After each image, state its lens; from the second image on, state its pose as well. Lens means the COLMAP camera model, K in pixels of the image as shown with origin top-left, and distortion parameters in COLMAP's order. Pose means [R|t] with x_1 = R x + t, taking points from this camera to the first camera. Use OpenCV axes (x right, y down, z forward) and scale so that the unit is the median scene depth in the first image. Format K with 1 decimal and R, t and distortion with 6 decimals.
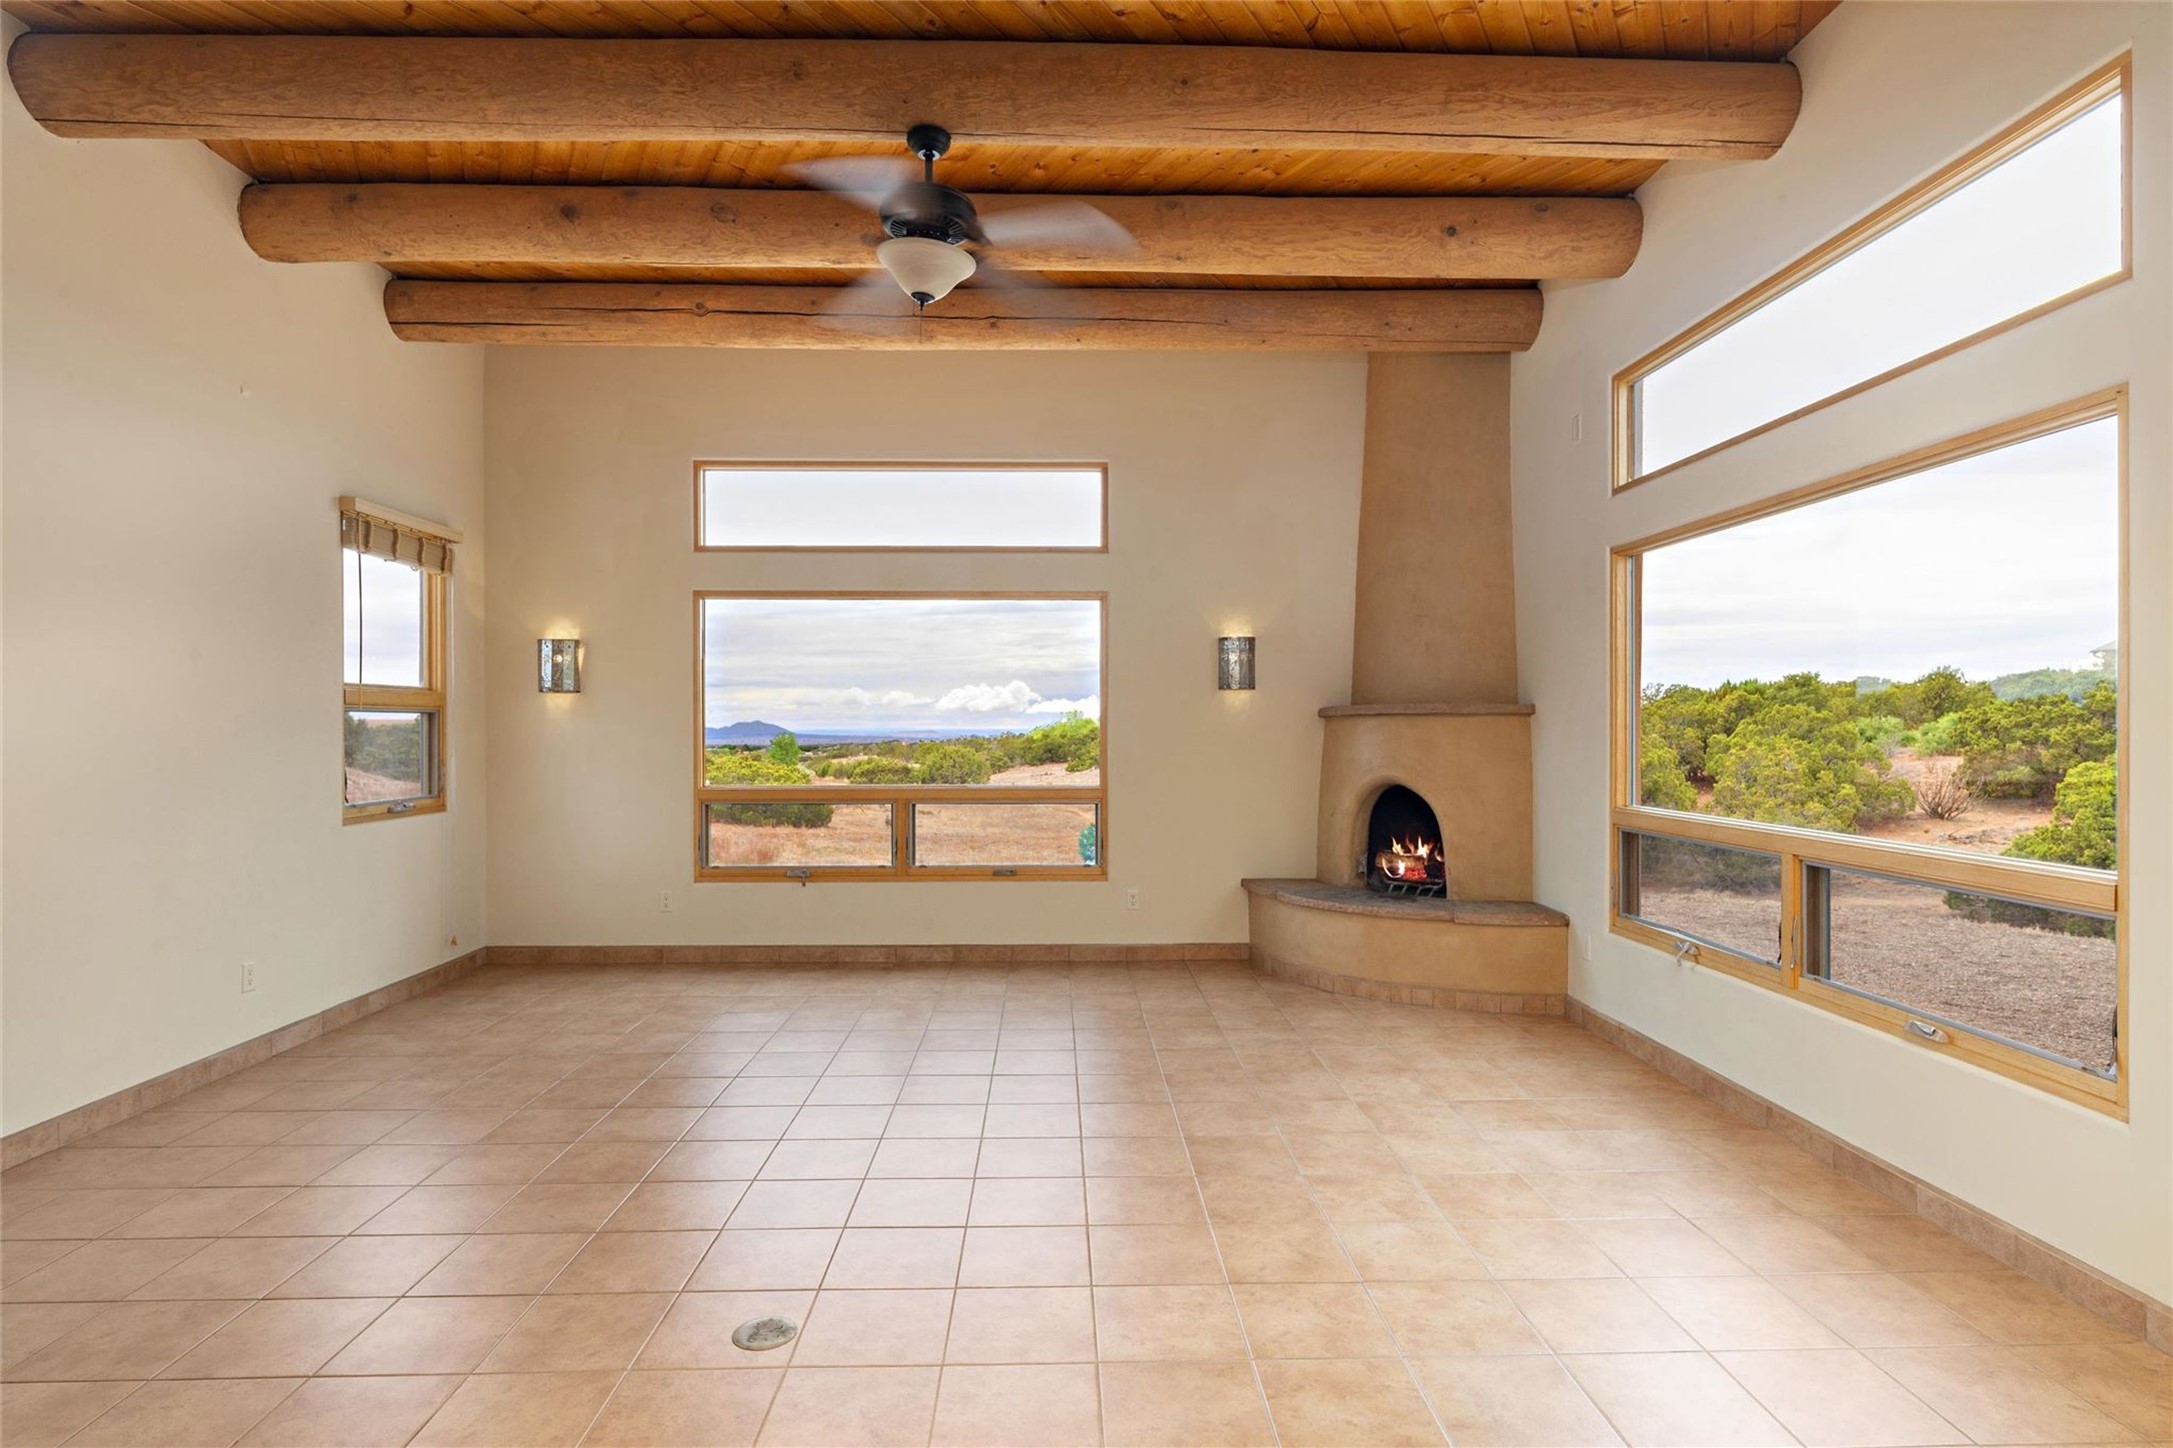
lens RADIAL K [[1143.3, 0, 1085.6], [0, 1143.3, 718.7], [0, 0, 1]] dist [-0.000956, -0.001147]
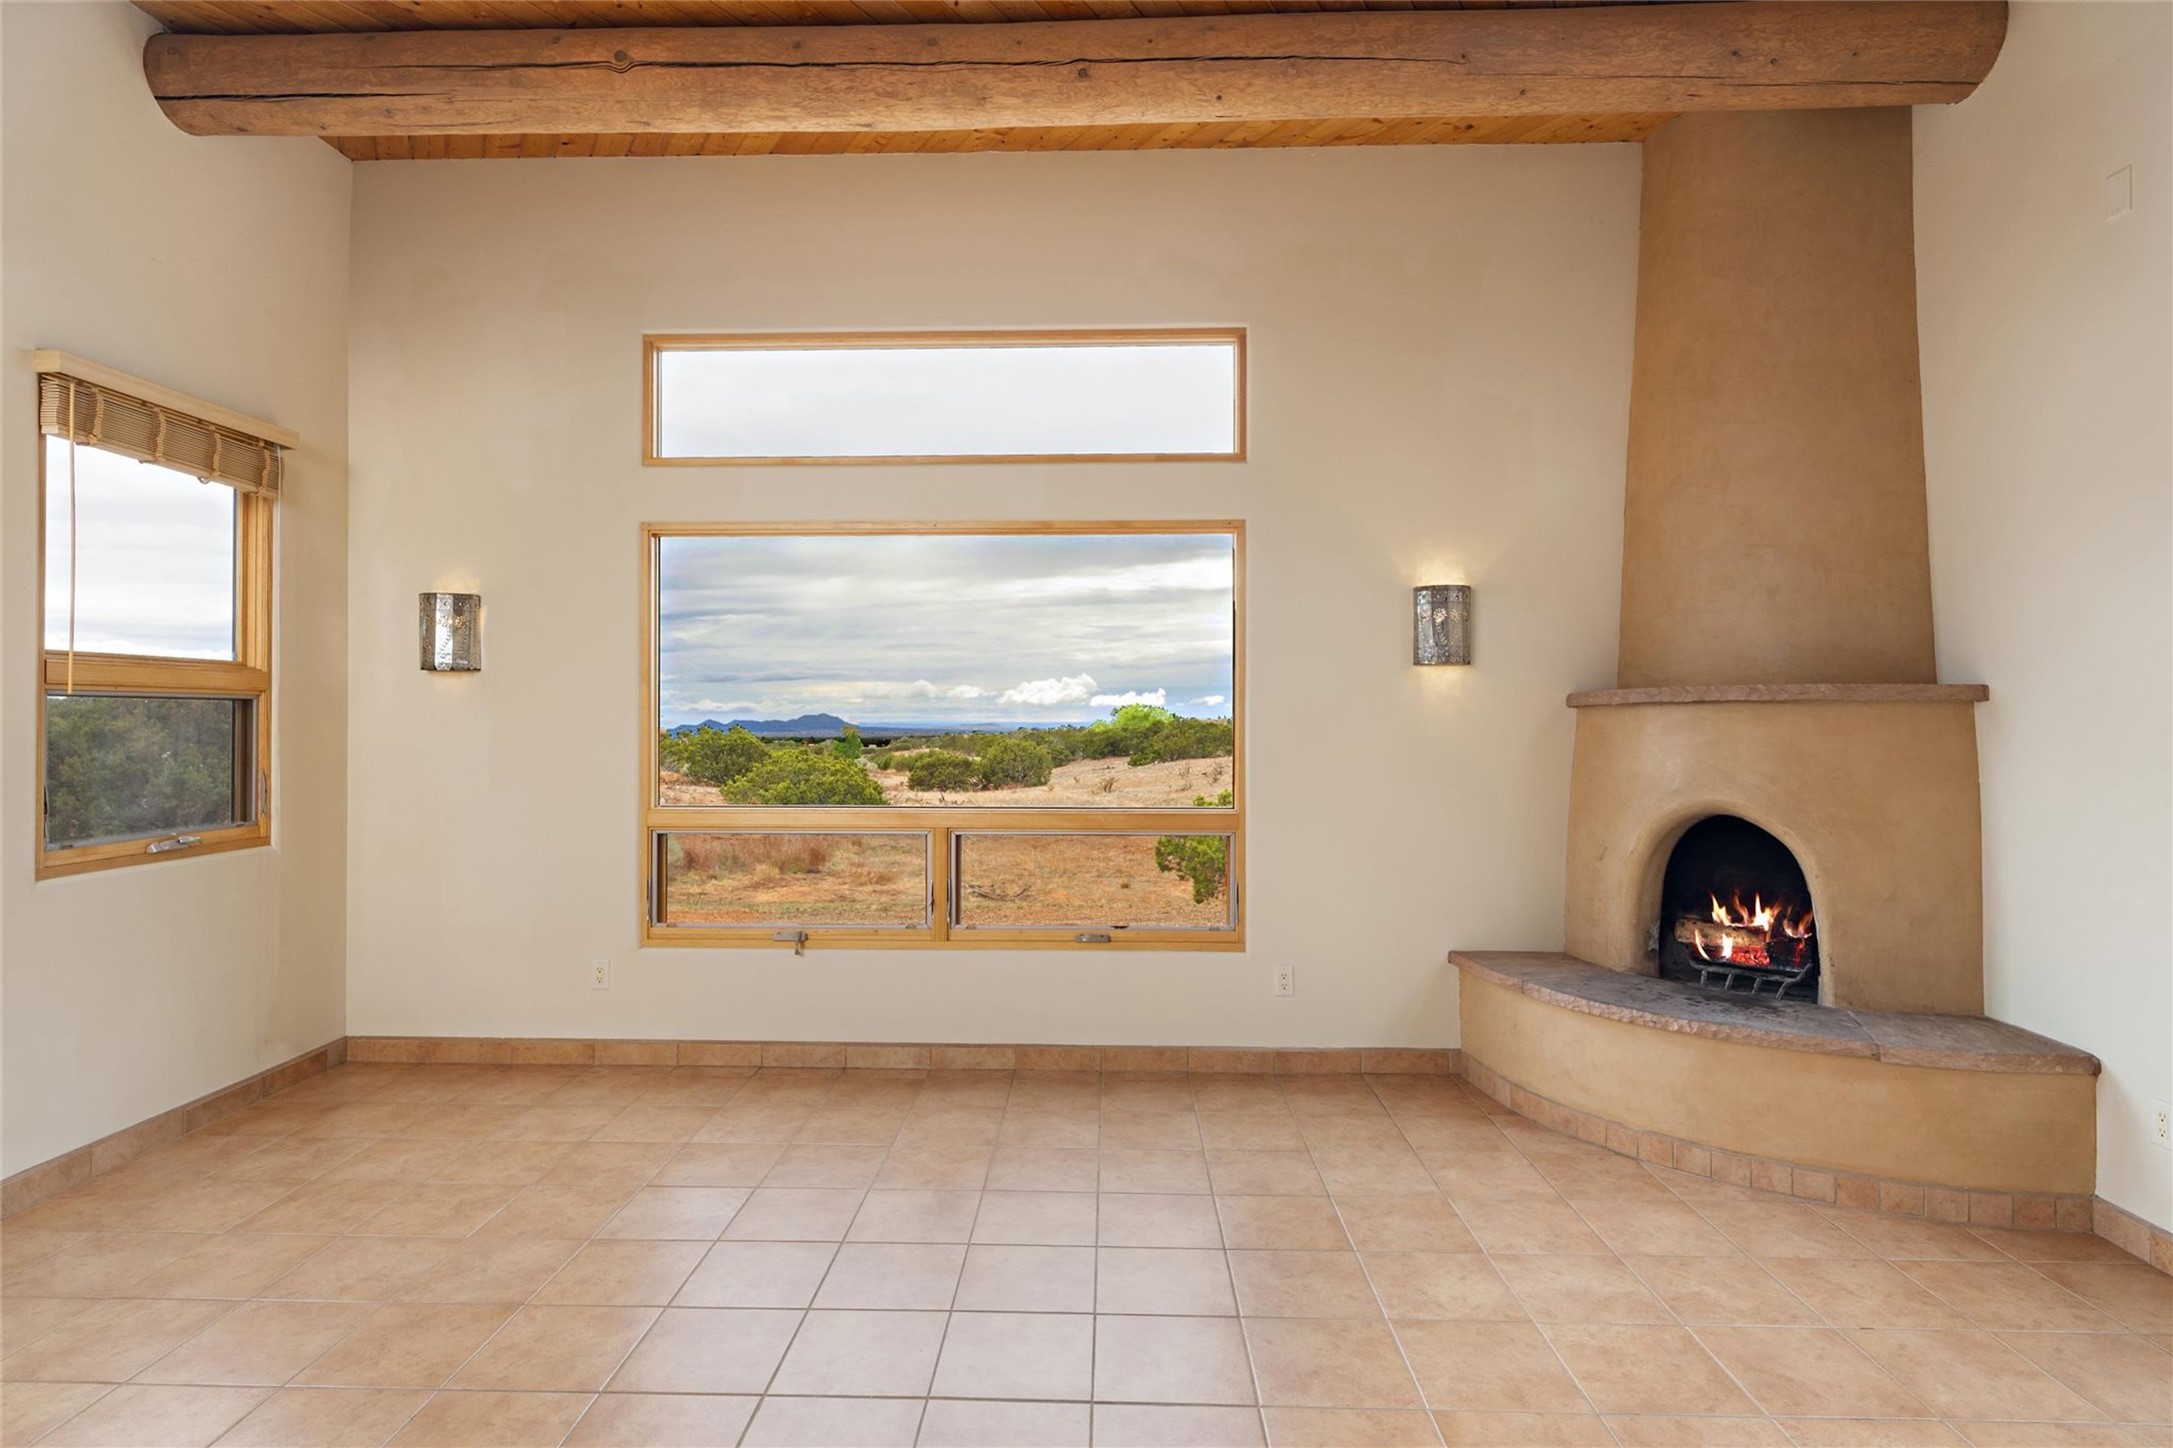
lens RADIAL K [[1131.6, 0, 1081.3], [0, 1131.6, 670.0], [0, 0, 1]] dist [-0.000025, 0.000556]
pose [[0.998427, -0.001591, -0.056052, -0.042565], [-0.000474, 0.999322, -0.036822, 0.001835], [0.056073, 0.036791, 0.997749, 0.355611]]
